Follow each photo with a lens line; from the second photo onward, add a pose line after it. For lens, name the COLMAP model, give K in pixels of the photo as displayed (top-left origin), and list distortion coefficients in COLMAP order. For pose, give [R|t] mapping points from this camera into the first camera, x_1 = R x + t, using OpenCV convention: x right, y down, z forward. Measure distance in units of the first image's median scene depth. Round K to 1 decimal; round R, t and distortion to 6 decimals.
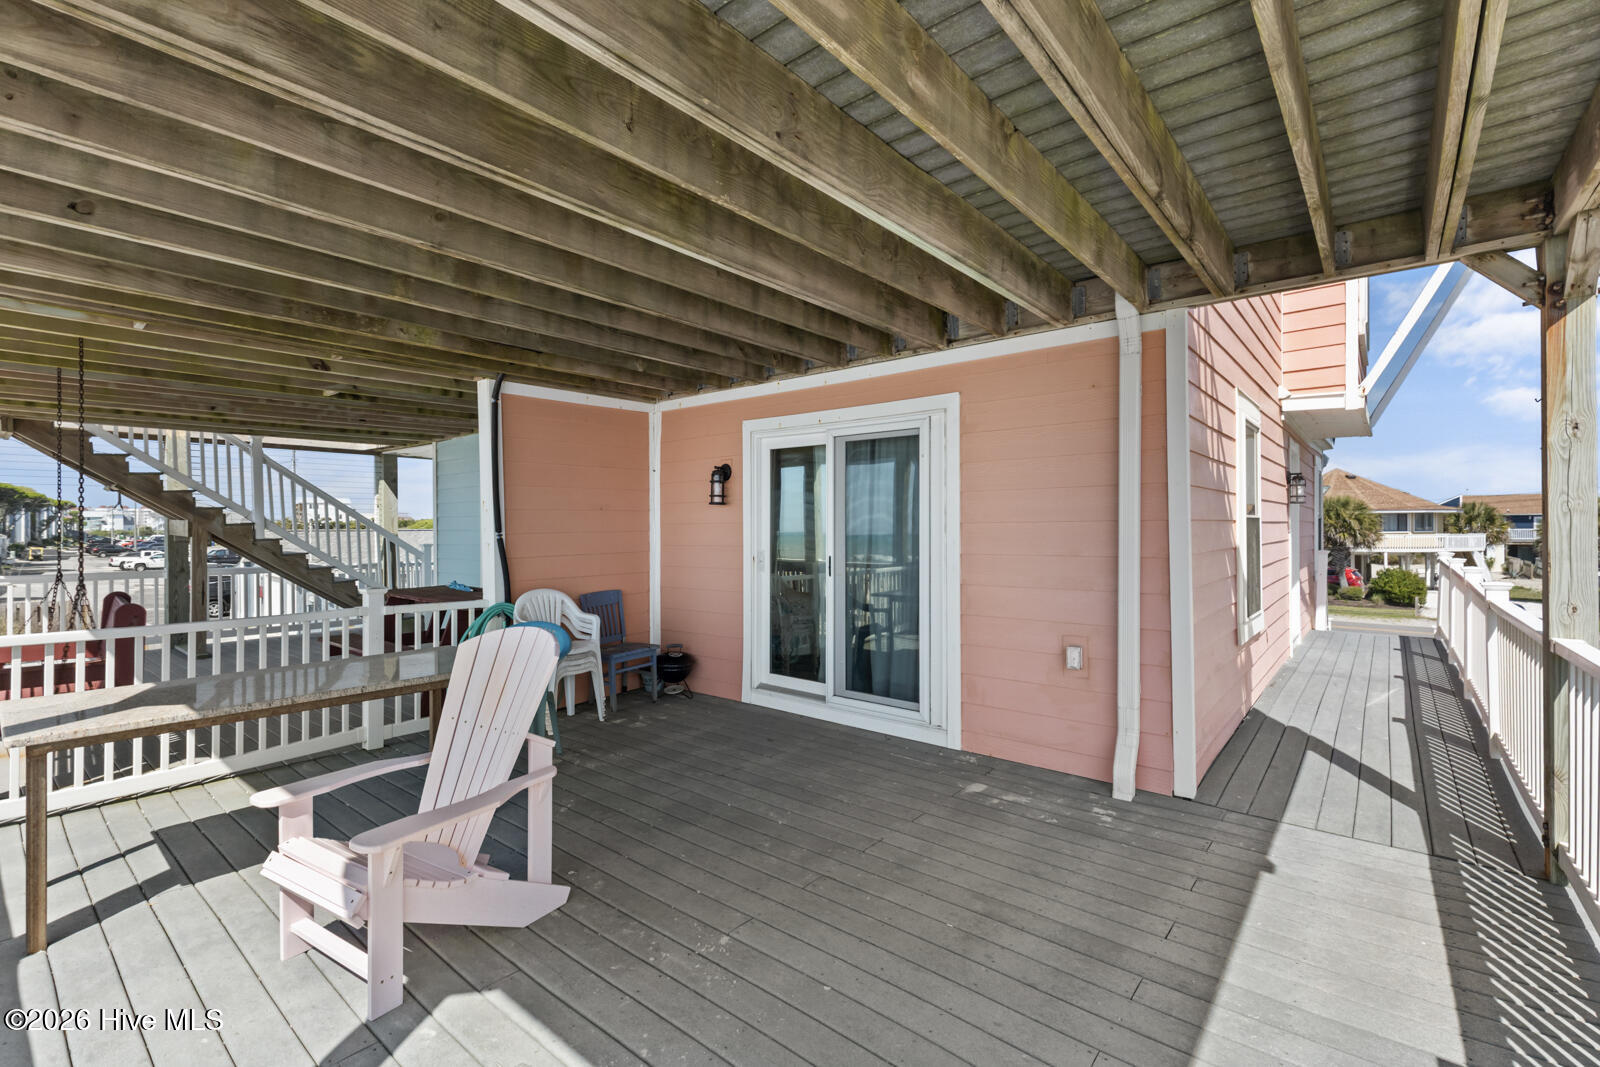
lens RADIAL K [[725.4, 0, 788.1], [0, 725.4, 532.9], [0, 0, 1]] dist [0.001711, 0.000040]
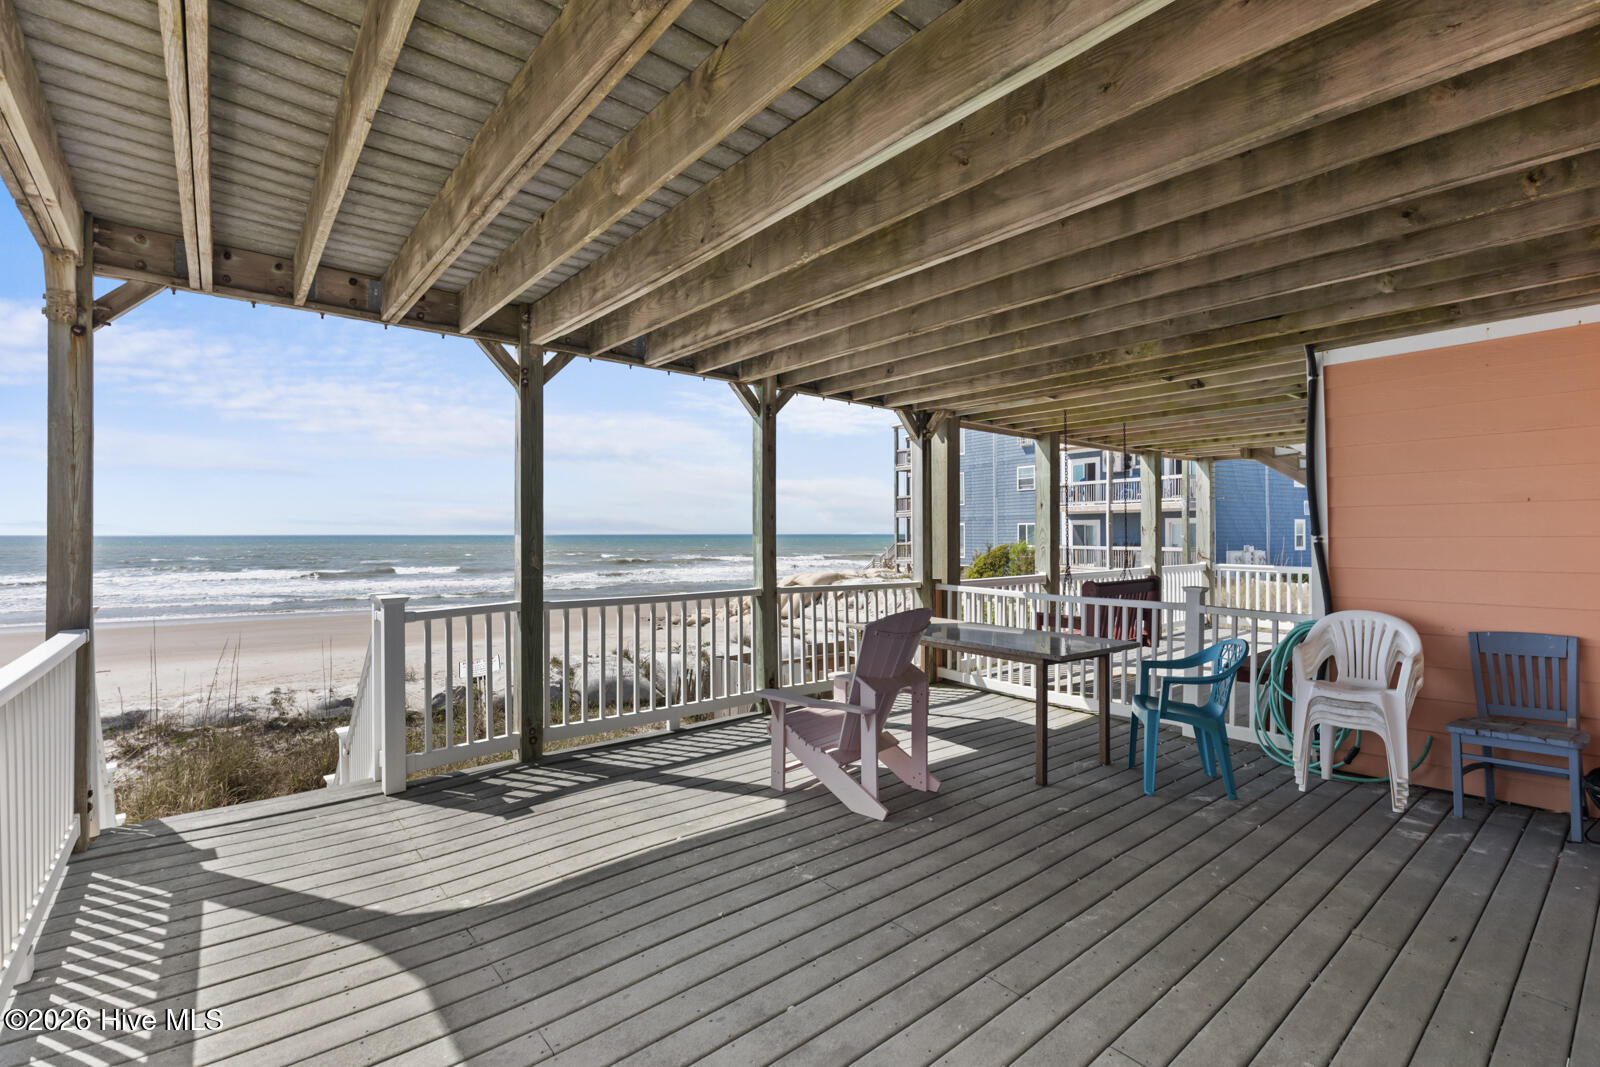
lens RADIAL K [[725.4, 0, 831.3], [0, 725.4, 529.6], [0, 0, 1]] dist [0.001711, 0.000040]
pose [[-0.170888, 0.000072, -0.985290, 0.775348], [-0.007031, 0.999974, 0.001292, -0.007005], [0.985265, 0.007148, -0.170883, 0.889641]]
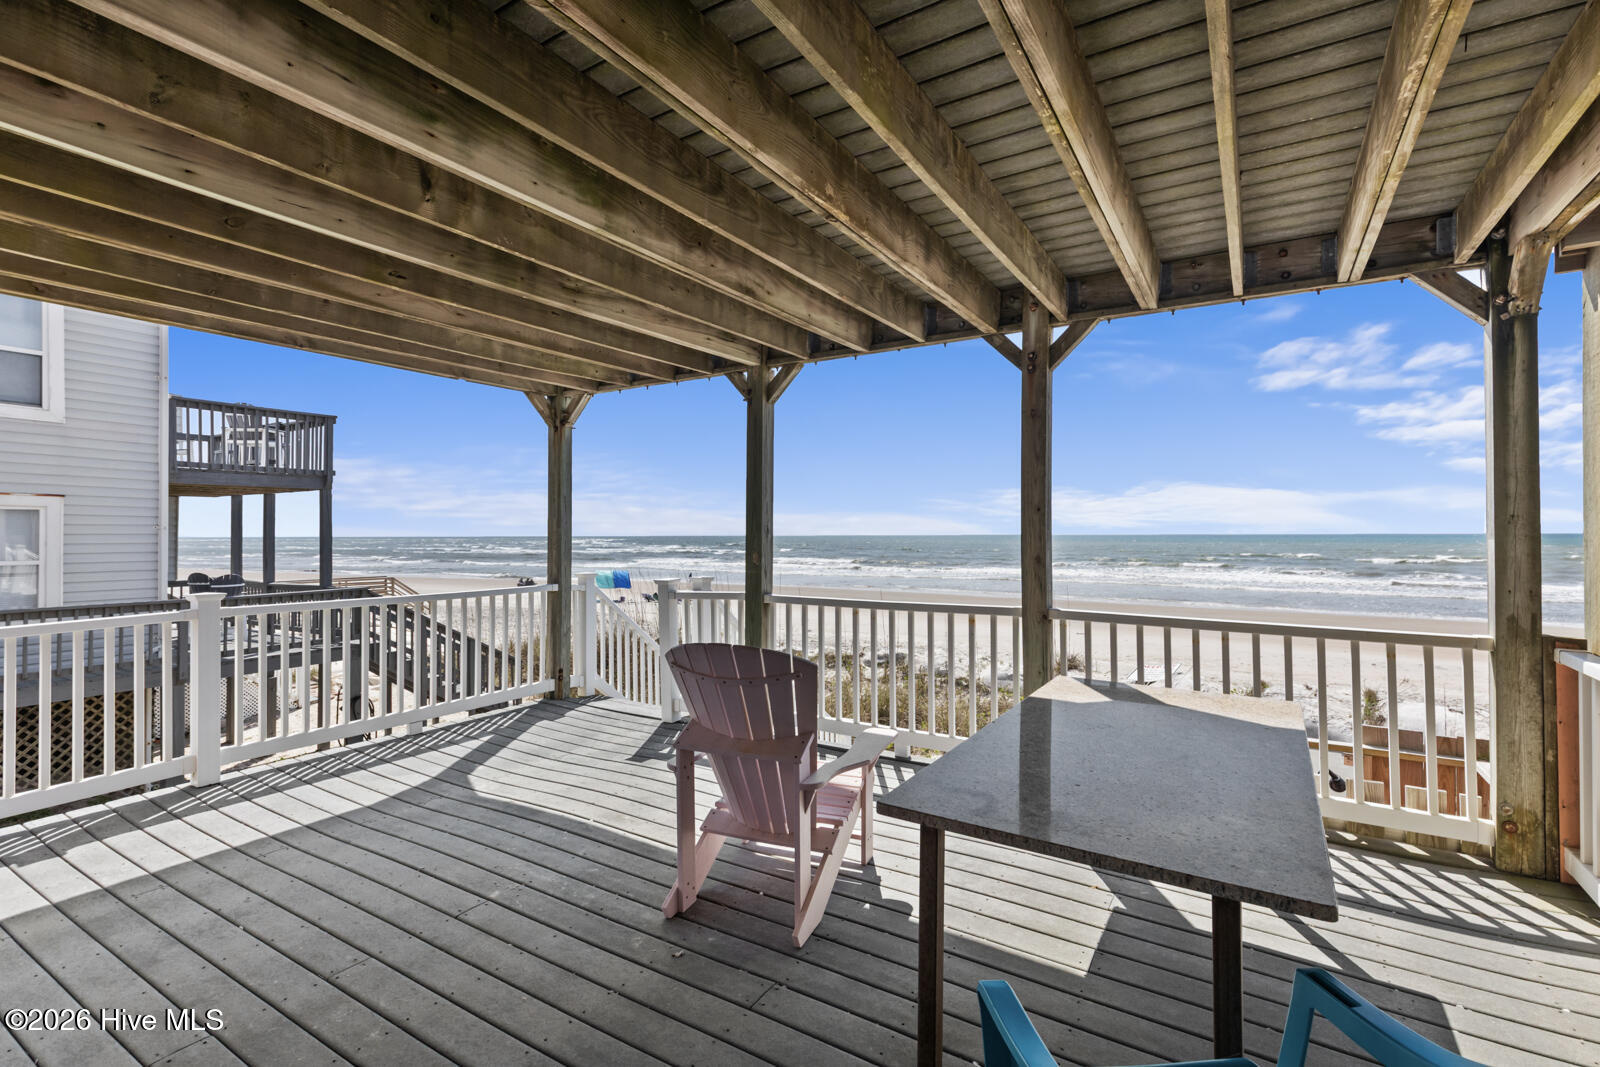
lens RADIAL K [[725.4, 0, 803.1], [0, 725.4, 534.6], [0, 0, 1]] dist [0.001711, 0.000040]
pose [[-0.990317, 0.003720, -0.138775, -0.288394], [0.001845, 0.999905, 0.013635, 0.002496], [0.138813, 0.013247, -0.990230, 1.543024]]
